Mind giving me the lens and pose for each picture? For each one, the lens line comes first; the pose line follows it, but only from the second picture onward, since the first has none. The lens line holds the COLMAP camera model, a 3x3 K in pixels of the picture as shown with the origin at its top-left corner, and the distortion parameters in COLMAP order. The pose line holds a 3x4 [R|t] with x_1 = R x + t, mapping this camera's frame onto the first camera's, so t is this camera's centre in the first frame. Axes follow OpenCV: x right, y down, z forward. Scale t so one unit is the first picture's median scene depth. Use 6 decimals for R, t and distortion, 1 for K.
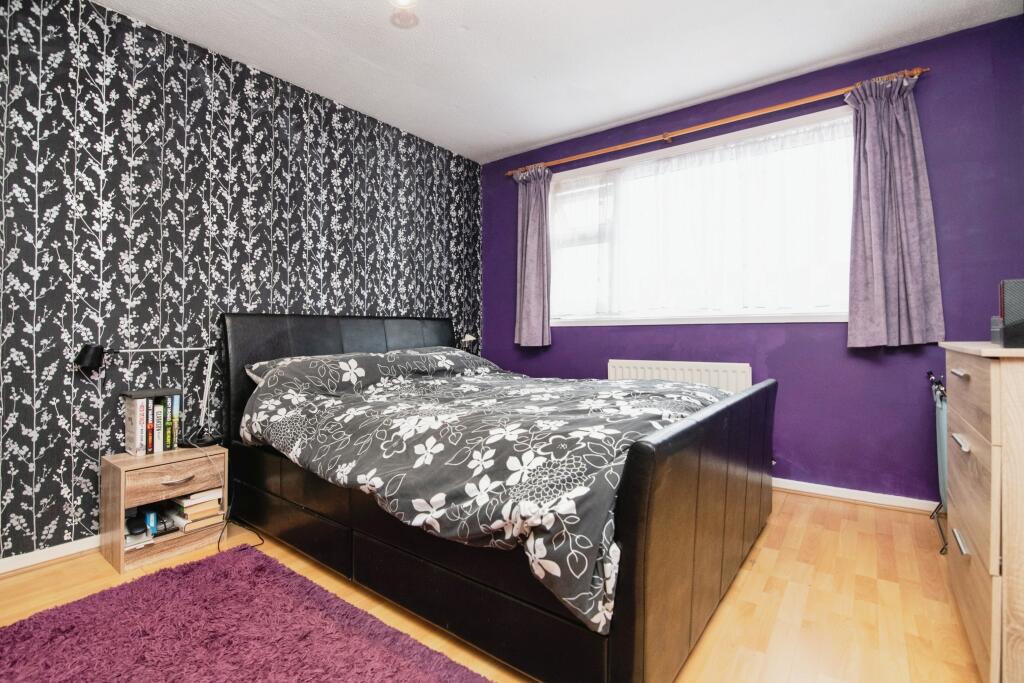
lens RADIAL K [[474.8, 0, 512.0], [0, 474.8, 341.5], [0, 0, 1]] dist [-0.001898, -0.000279]
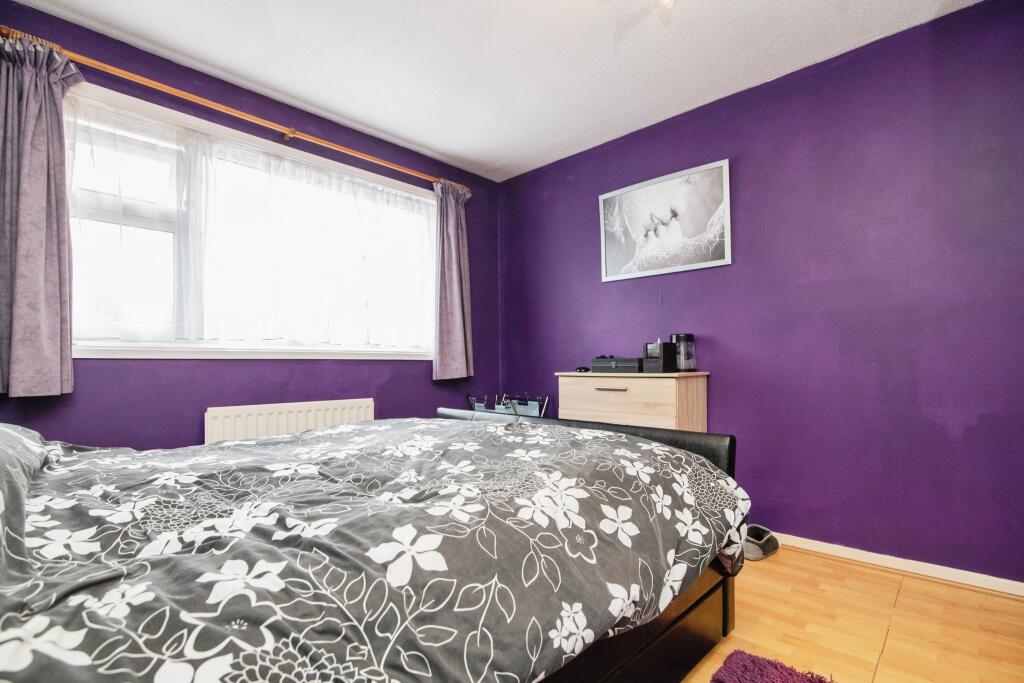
lens RADIAL K [[488.0, 0, 493.9], [0, 488.0, 374.1], [0, 0, 1]] dist [-0.016603, -0.000317]
pose [[0.128598, -0.005512, 0.991681, -0.485994], [0.026033, 0.999659, 0.002180, -0.001585], [-0.991355, 0.025536, 0.128698, 0.559780]]
